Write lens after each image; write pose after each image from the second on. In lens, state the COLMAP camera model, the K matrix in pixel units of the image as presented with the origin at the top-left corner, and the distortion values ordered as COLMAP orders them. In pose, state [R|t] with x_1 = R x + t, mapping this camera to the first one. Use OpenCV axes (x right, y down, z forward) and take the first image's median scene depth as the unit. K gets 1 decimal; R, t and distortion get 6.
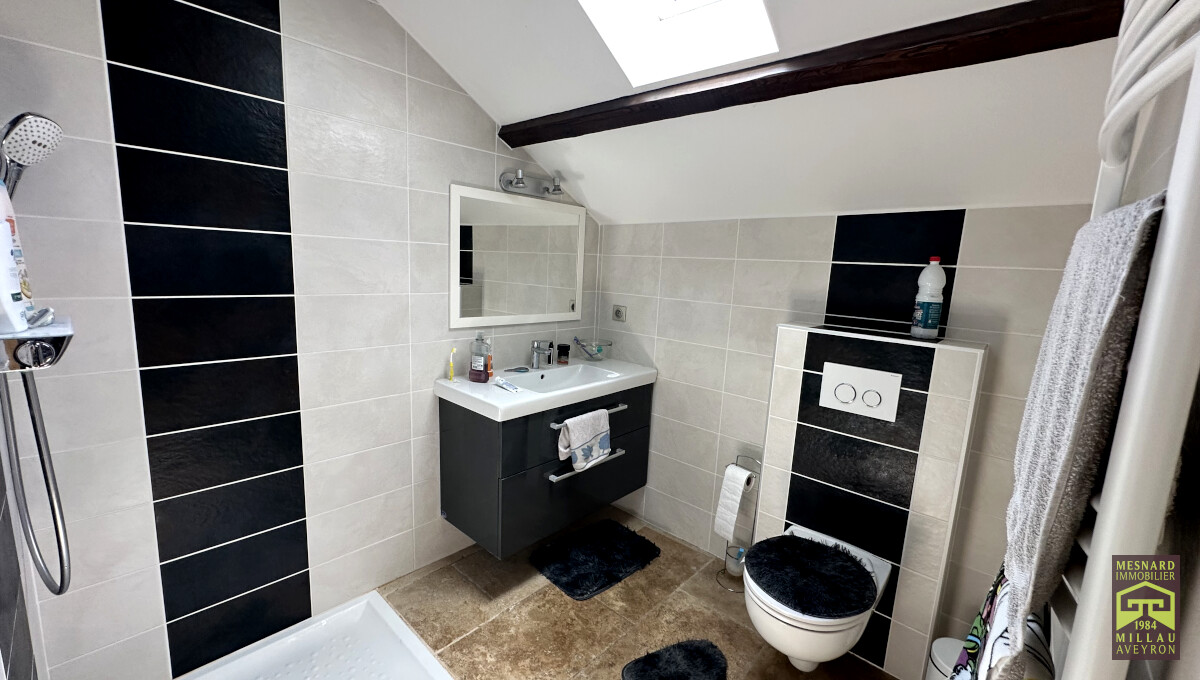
lens RADIAL K [[479.6, 0, 600.1], [0, 479.6, 340.8], [0, 0, 1]] dist [-0.005155, 0.001251]
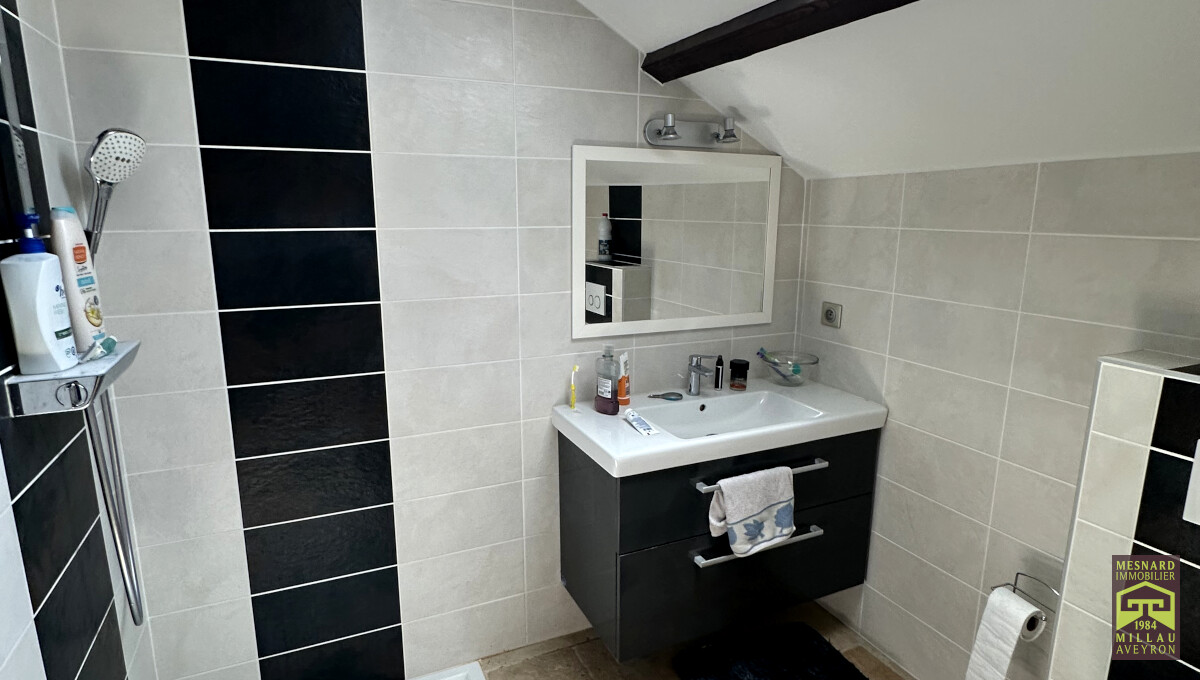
lens RADIAL K [[641.1, 0, 600.5], [0, 641.1, 338.3], [0, 0, 1]] dist [-0.006517, 0.000619]
pose [[0.920004, 0.034234, -0.390410, 0.118842], [-0.022359, 0.999140, 0.034922, -0.063260], [0.391270, -0.023400, 0.919978, 0.098260]]
